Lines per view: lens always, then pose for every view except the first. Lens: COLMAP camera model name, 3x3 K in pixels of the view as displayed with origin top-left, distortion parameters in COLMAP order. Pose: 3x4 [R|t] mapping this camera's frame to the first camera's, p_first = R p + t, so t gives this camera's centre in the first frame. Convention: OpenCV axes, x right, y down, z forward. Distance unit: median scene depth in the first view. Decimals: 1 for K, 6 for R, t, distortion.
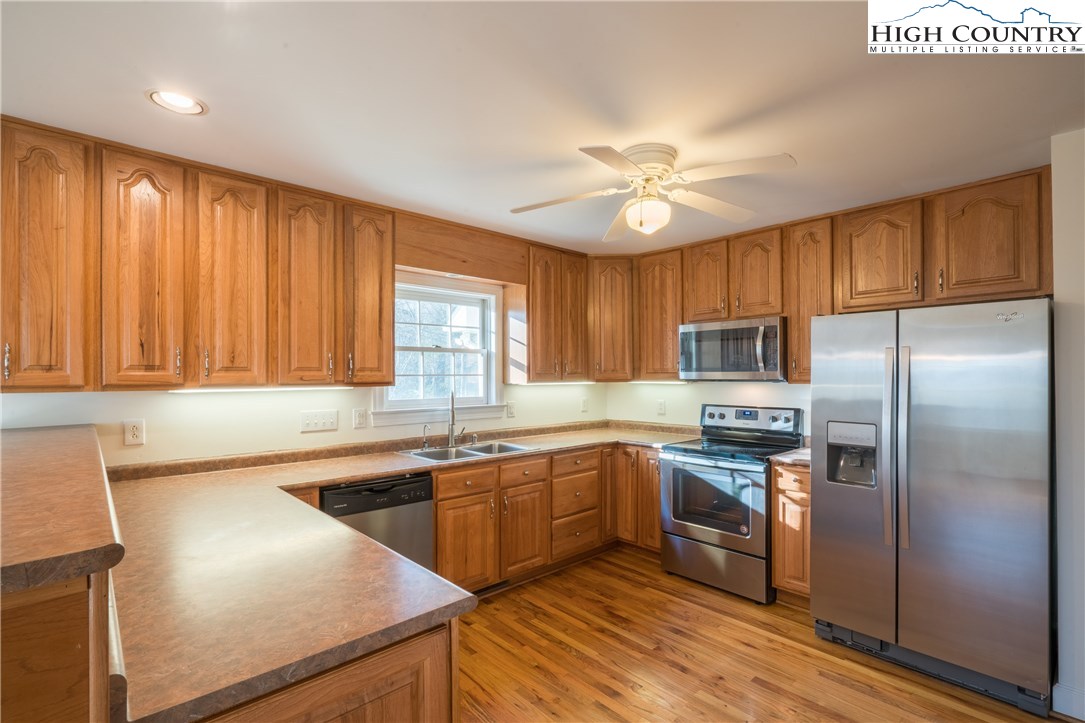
lens RADIAL K [[498.3, 0, 542.6], [0, 498.3, 371.4], [0, 0, 1]] dist [0.002493, 0.000025]
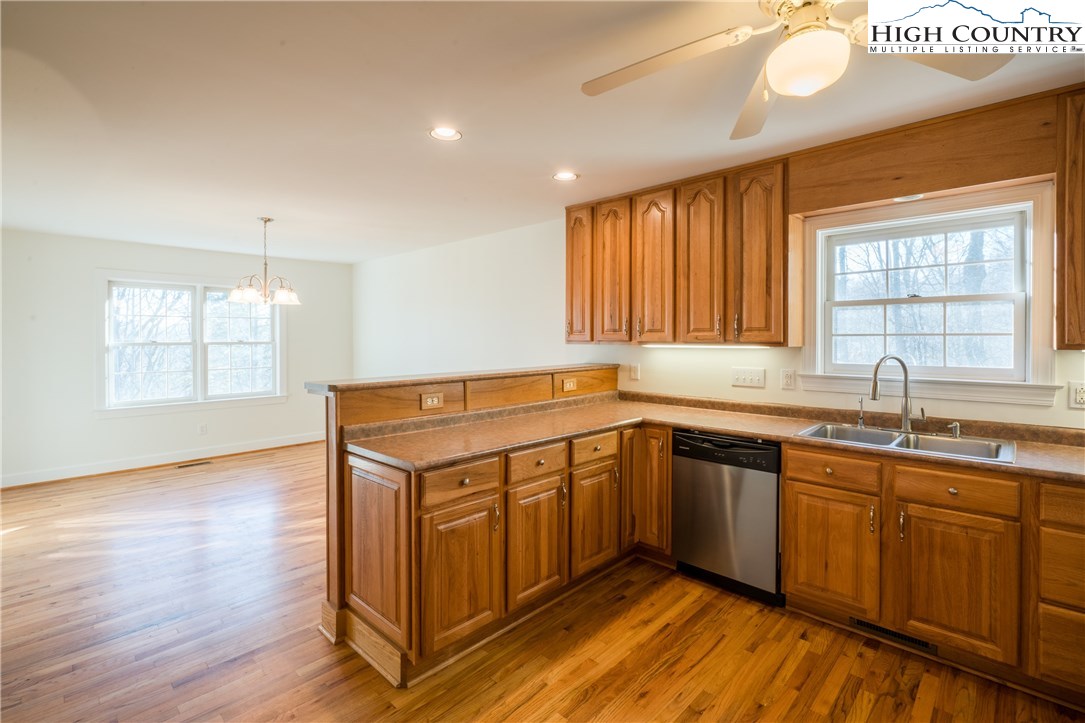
lens RADIAL K [[498.3, 0, 553.7], [0, 498.3, 337.4], [0, 0, 1]] dist [0.002493, 0.000025]
pose [[0.087917, 0.003986, -0.996120, 0.603701], [0.010369, 0.999934, 0.004916, 0.003237], [0.996074, -0.010761, 0.087870, 0.498388]]
